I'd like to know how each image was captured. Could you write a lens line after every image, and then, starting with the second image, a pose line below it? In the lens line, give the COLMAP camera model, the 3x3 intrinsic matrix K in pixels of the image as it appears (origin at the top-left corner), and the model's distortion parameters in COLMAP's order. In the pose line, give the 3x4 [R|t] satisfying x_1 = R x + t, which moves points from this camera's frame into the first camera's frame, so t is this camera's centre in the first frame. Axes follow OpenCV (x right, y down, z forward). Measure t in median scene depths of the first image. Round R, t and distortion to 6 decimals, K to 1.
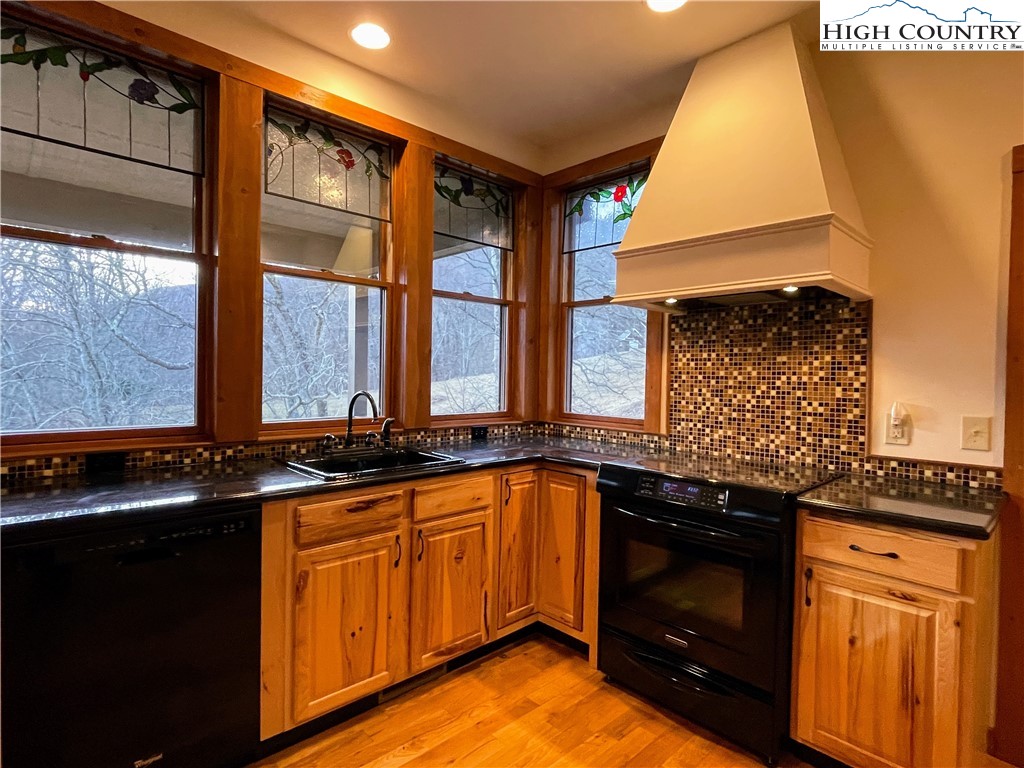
lens RADIAL K [[529.9, 0, 511.5], [0, 529.9, 382.7], [0, 0, 1]] dist [-0.016611, -0.004812]
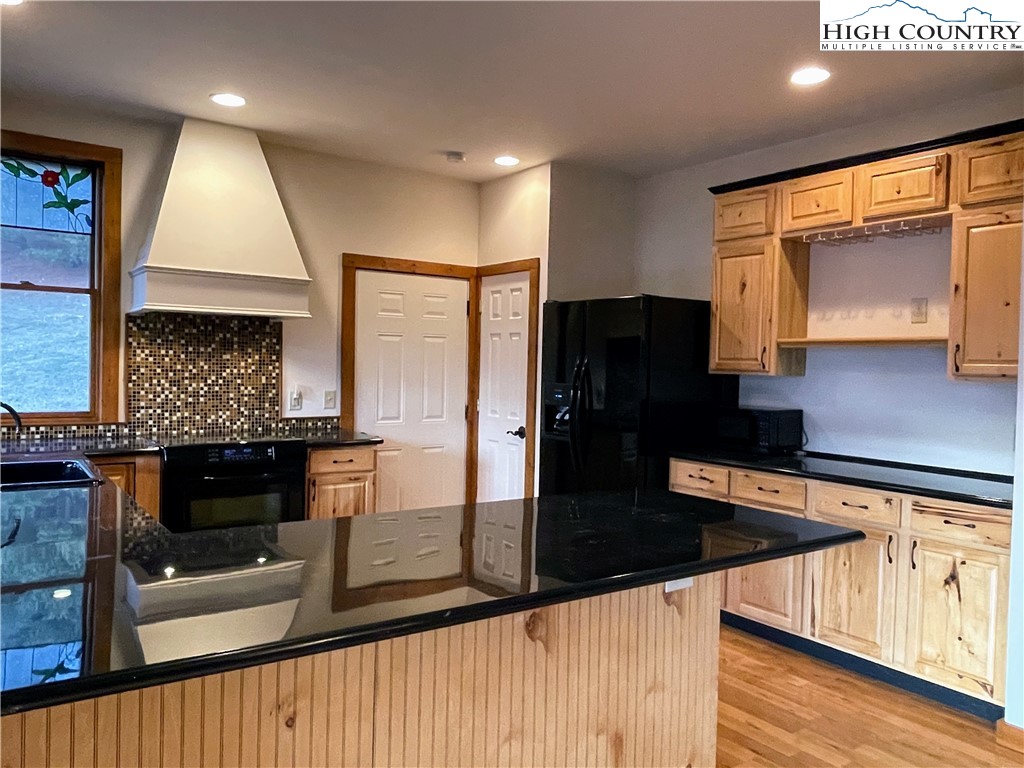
lens RADIAL K [[748.8, 0, 512.4], [0, 748.8, 384.9], [0, 0, 1]] dist [0.005138, 0.001378]
pose [[0.133560, -0.031989, 0.990524, -1.218391], [0.006068, 0.999487, 0.031460, -0.026175], [-0.991022, 0.001809, 0.133686, -0.011135]]
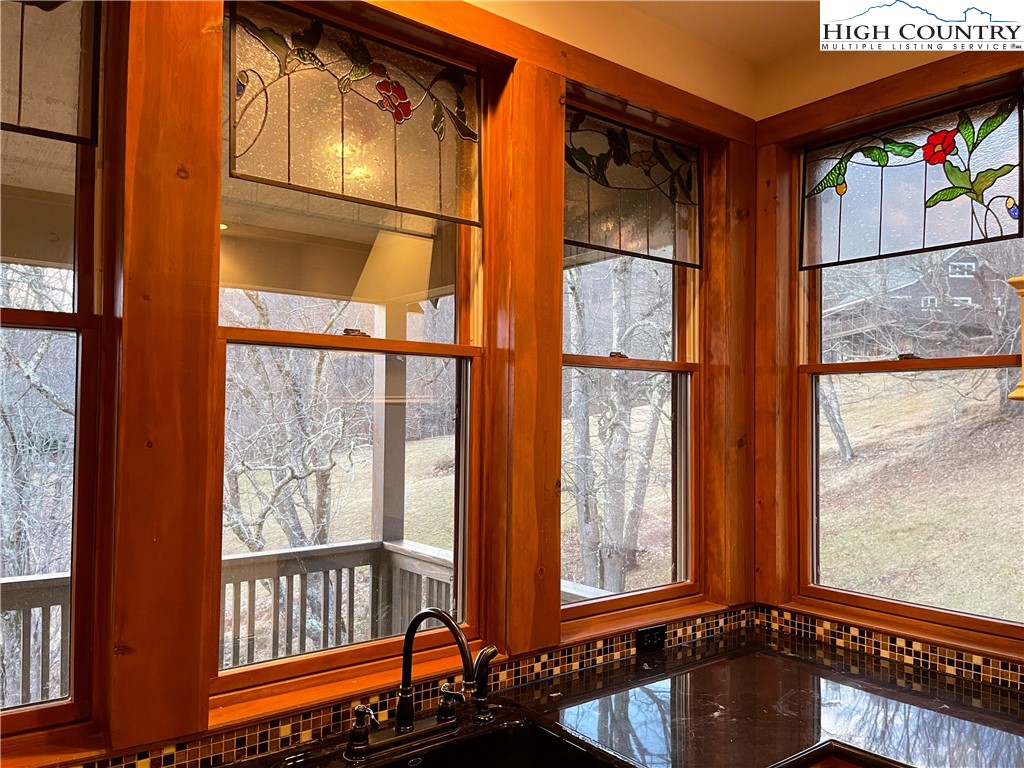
lens RADIAL K [[778.6, 0, 510.0], [0, 778.6, 393.6], [0, 0, 1]] dist [0.013076, -0.010755]
pose [[0.994172, -0.011505, -0.107186, -0.130030], [0.005726, 0.998521, -0.054066, -0.112577], [0.107650, 0.053137, 0.992768, 0.304638]]
